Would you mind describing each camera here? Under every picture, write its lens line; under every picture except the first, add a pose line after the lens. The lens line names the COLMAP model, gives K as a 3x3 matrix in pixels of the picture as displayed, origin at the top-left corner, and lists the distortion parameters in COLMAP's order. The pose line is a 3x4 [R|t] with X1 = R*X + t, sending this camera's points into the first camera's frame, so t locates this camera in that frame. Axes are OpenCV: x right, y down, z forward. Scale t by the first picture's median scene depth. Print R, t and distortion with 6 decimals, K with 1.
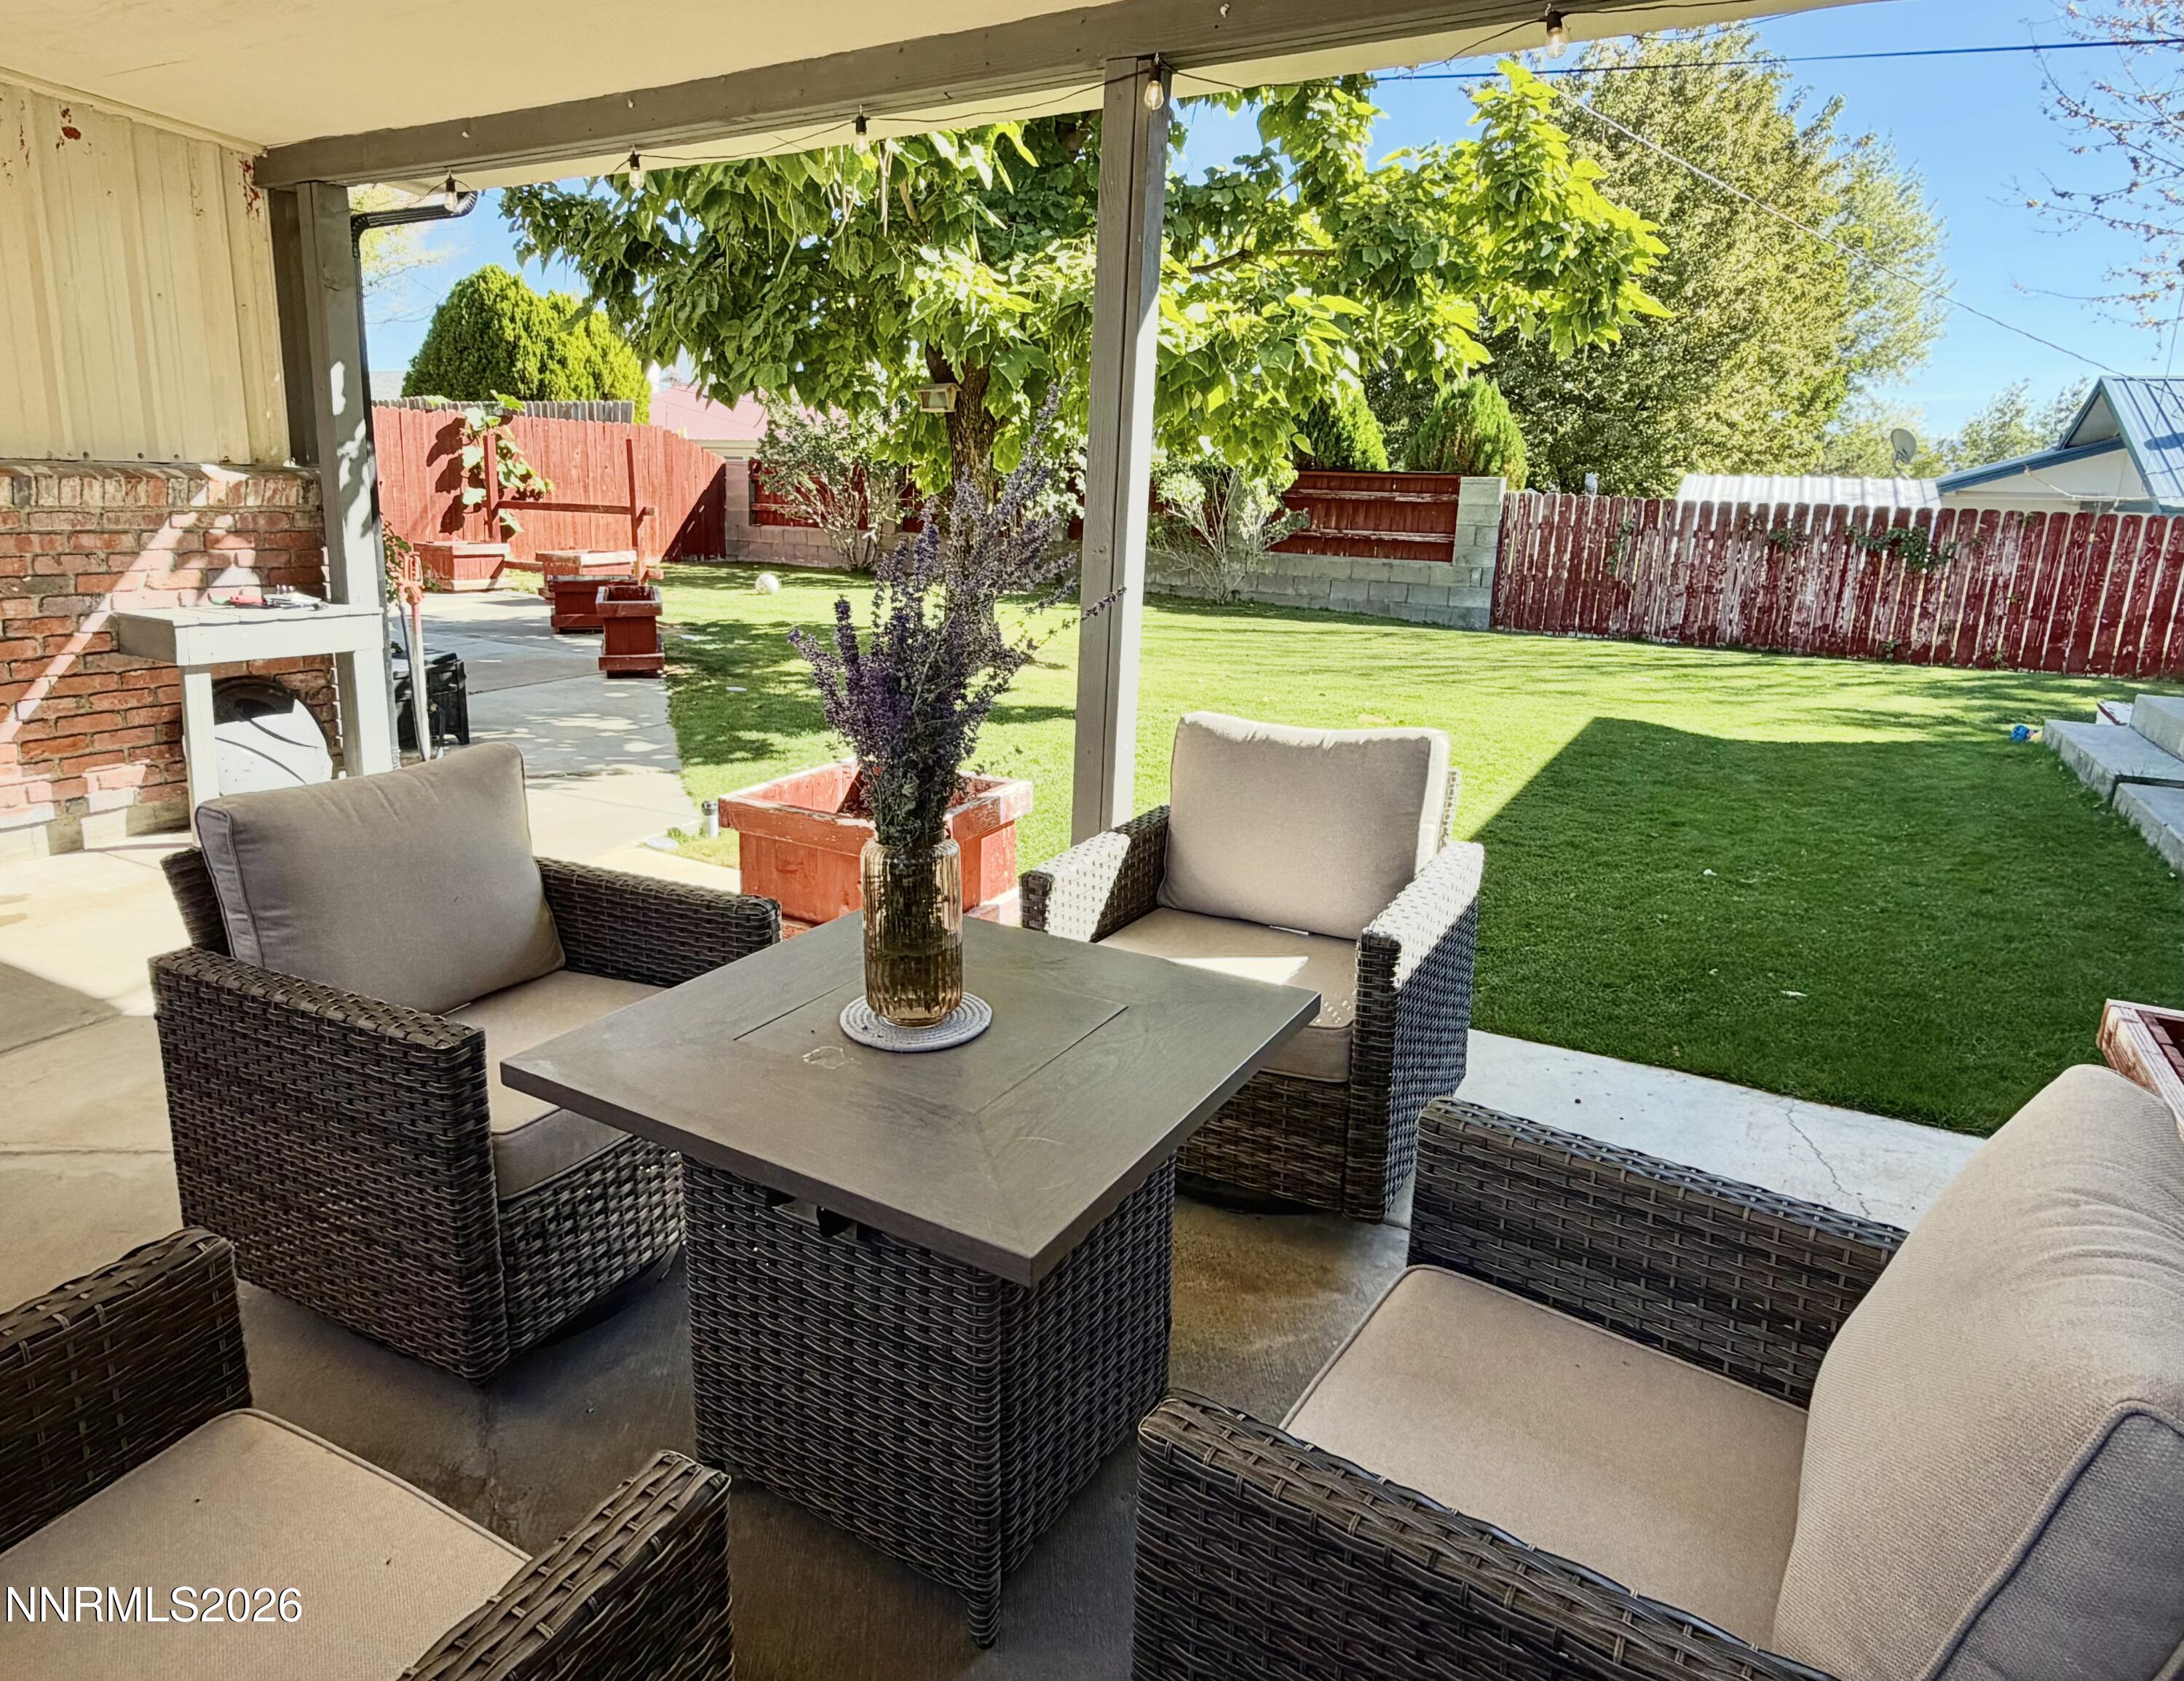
lens RADIAL K [[1325.1, 0, 1008.9], [0, 1325.1, 760.4], [0, 0, 1]] dist [-0.002179, 0.001558]
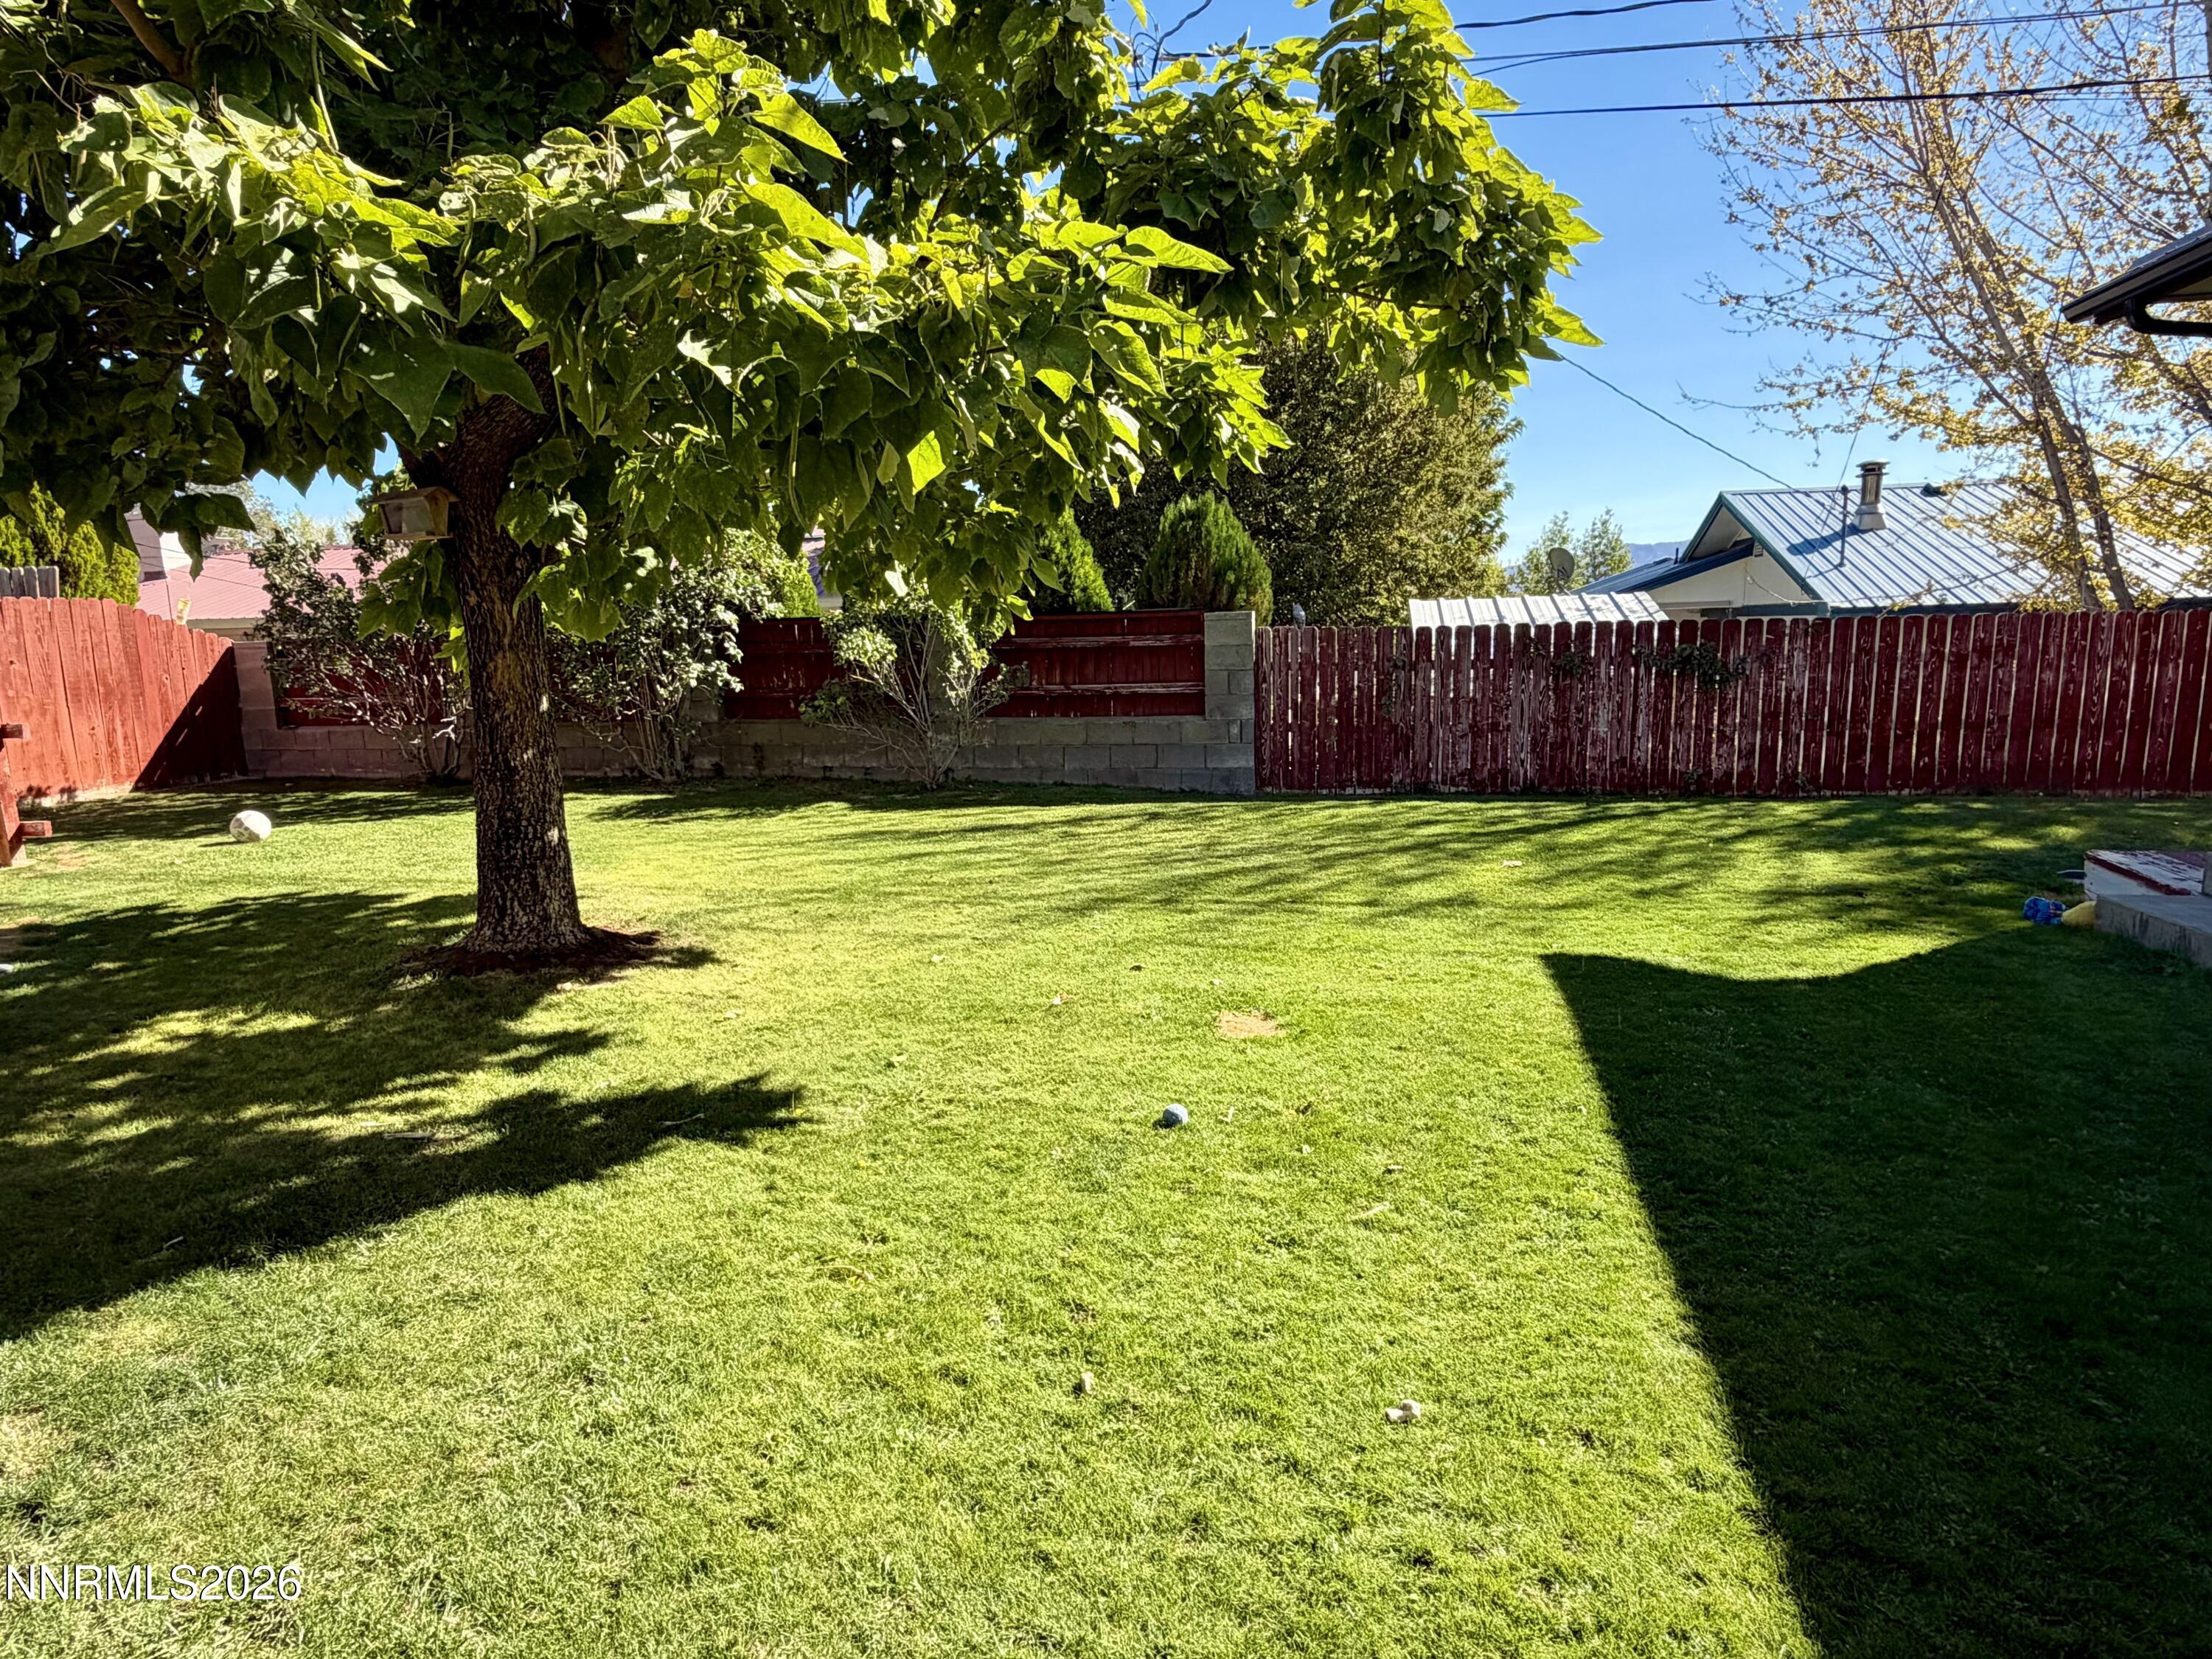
lens RADIAL K [[1296.7, 0, 1113.2], [0, 1296.7, 835.7], [0, 0, 1]] dist [0.002072, 0.002085]
pose [[0.948860, -0.101127, 0.299061, 0.032061], [0.116943, 0.992507, -0.035421, -0.055380], [-0.293238, 0.068583, 0.953576, 0.260454]]
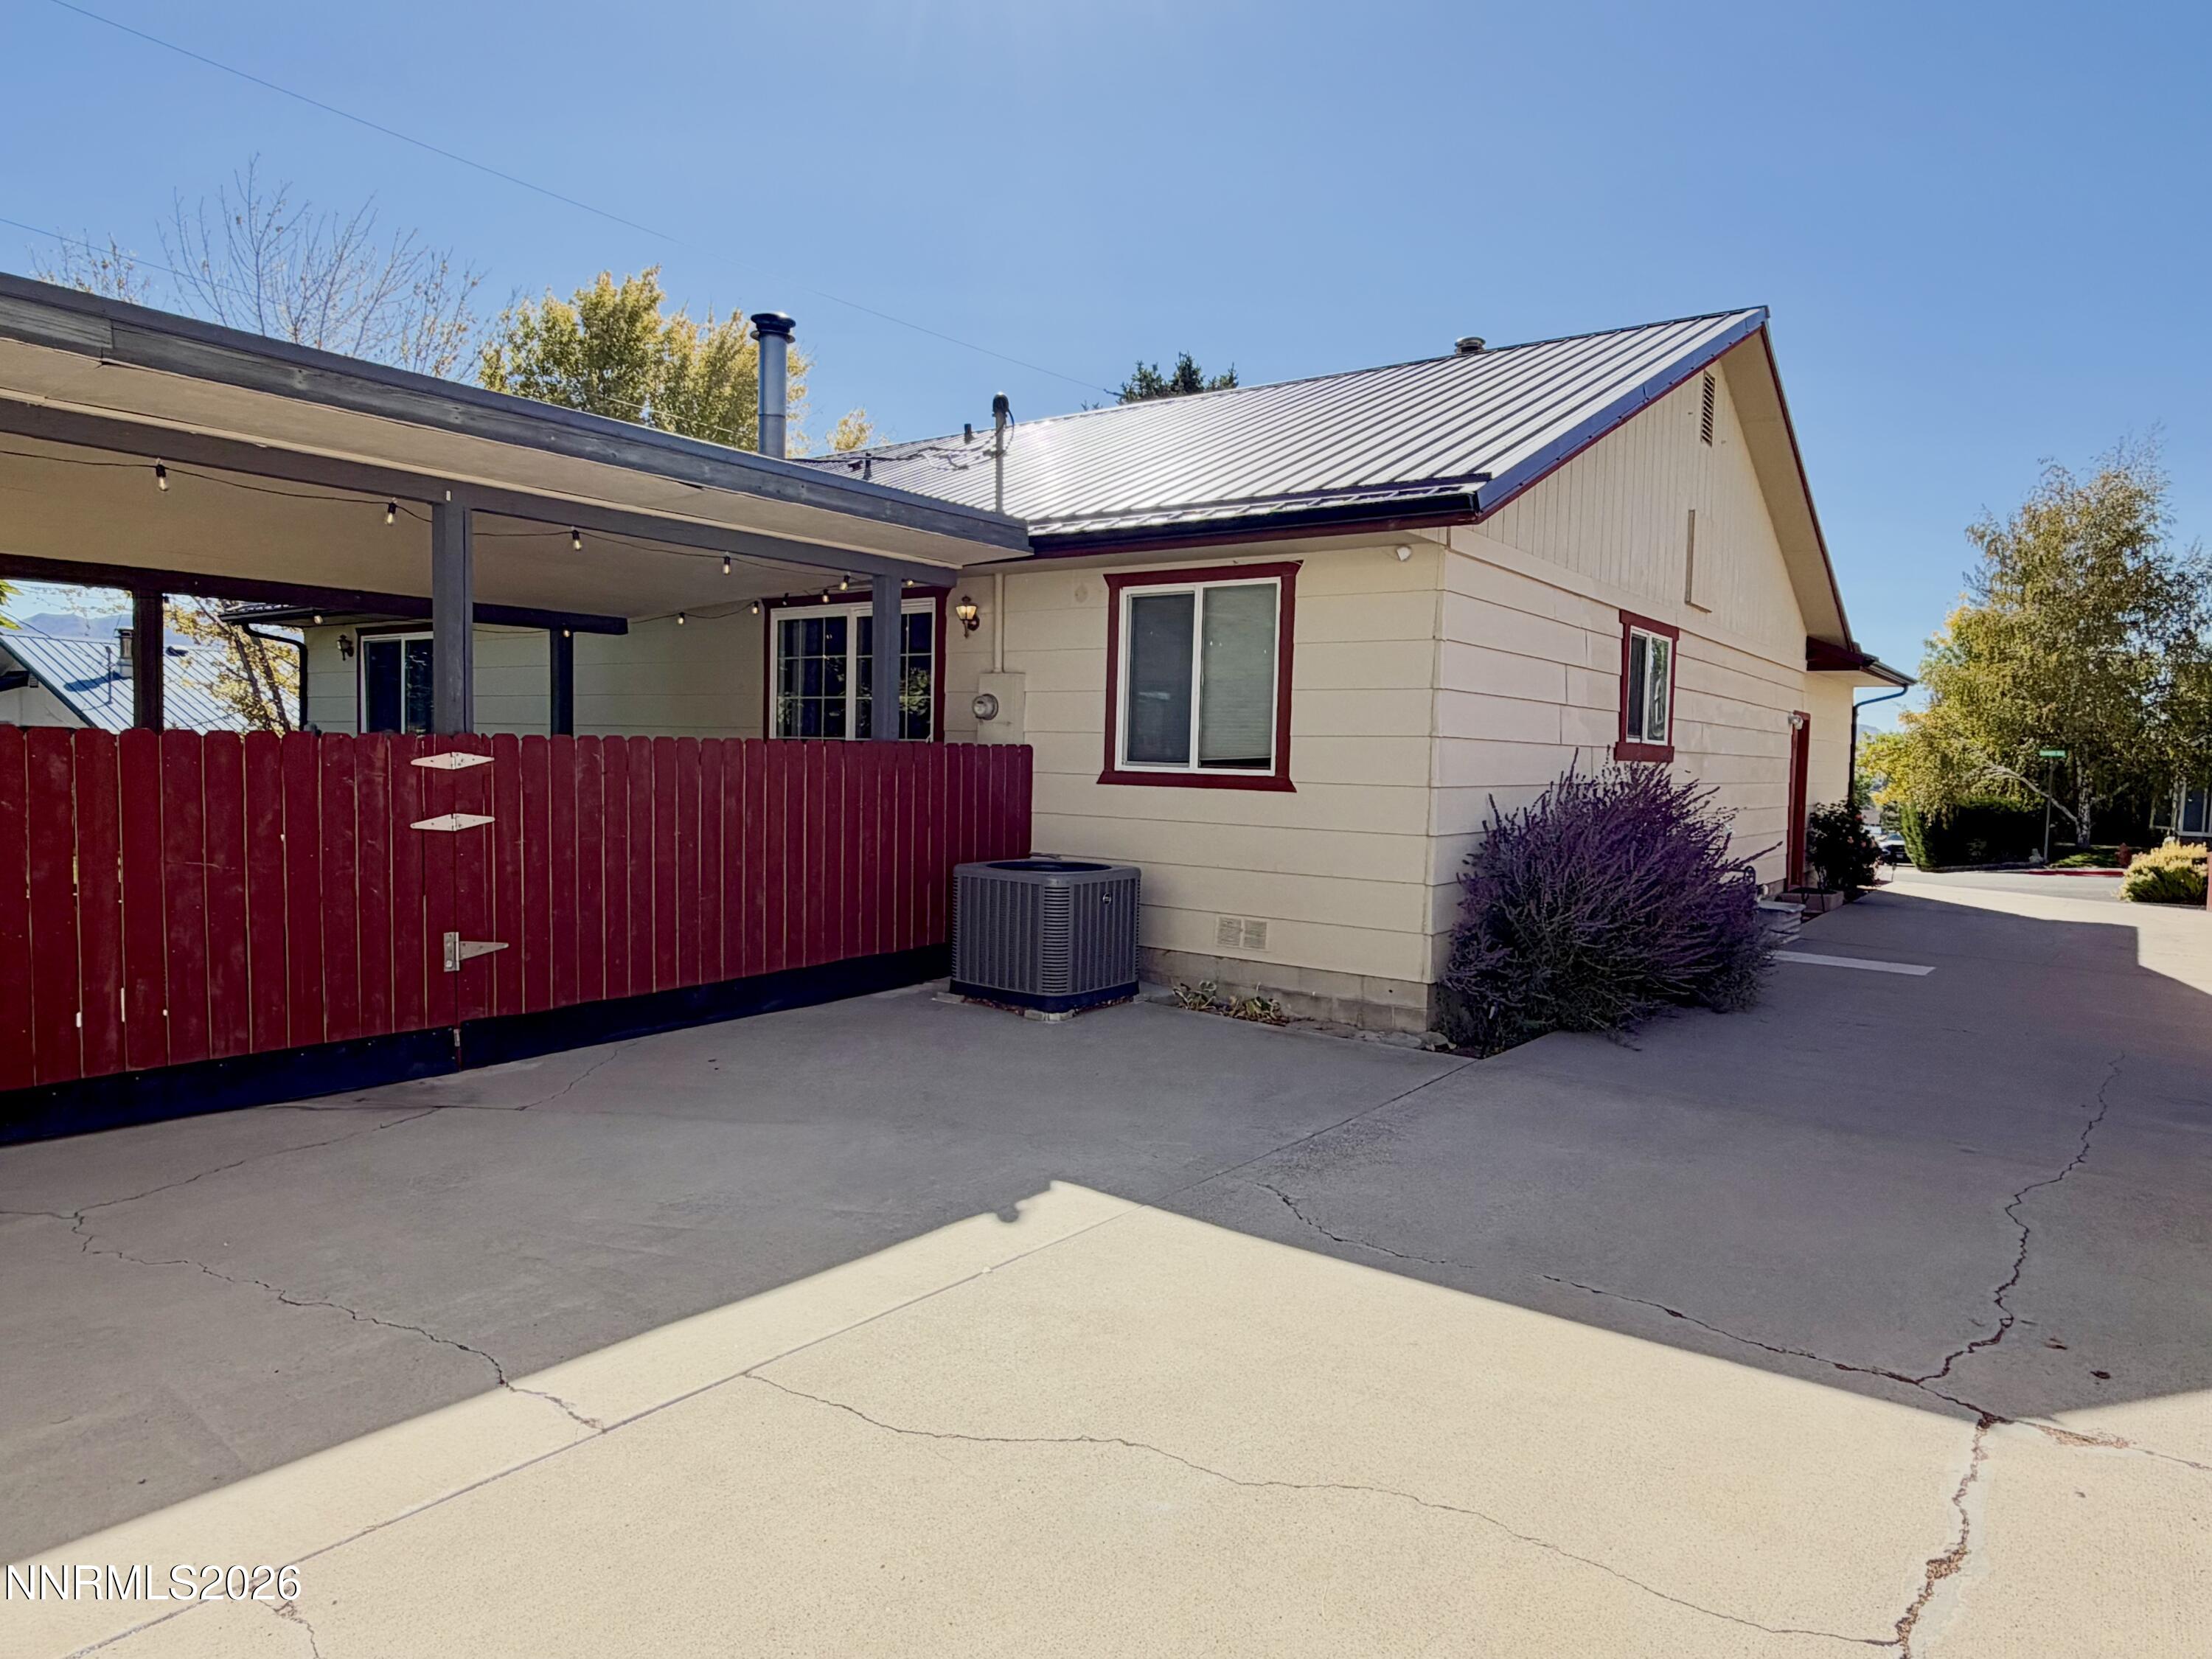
lens RADIAL K [[1381.3, 0, 1114.3], [0, 1381.3, 846.6], [0, 0, 1]] dist [-0.009293, -0.000654]
pose [[0.106619, -0.086913, 0.990494, -0.558806], [0.177888, 0.981767, 0.066999, 0.023602], [-0.978258, 0.169053, 0.120136, -0.241839]]
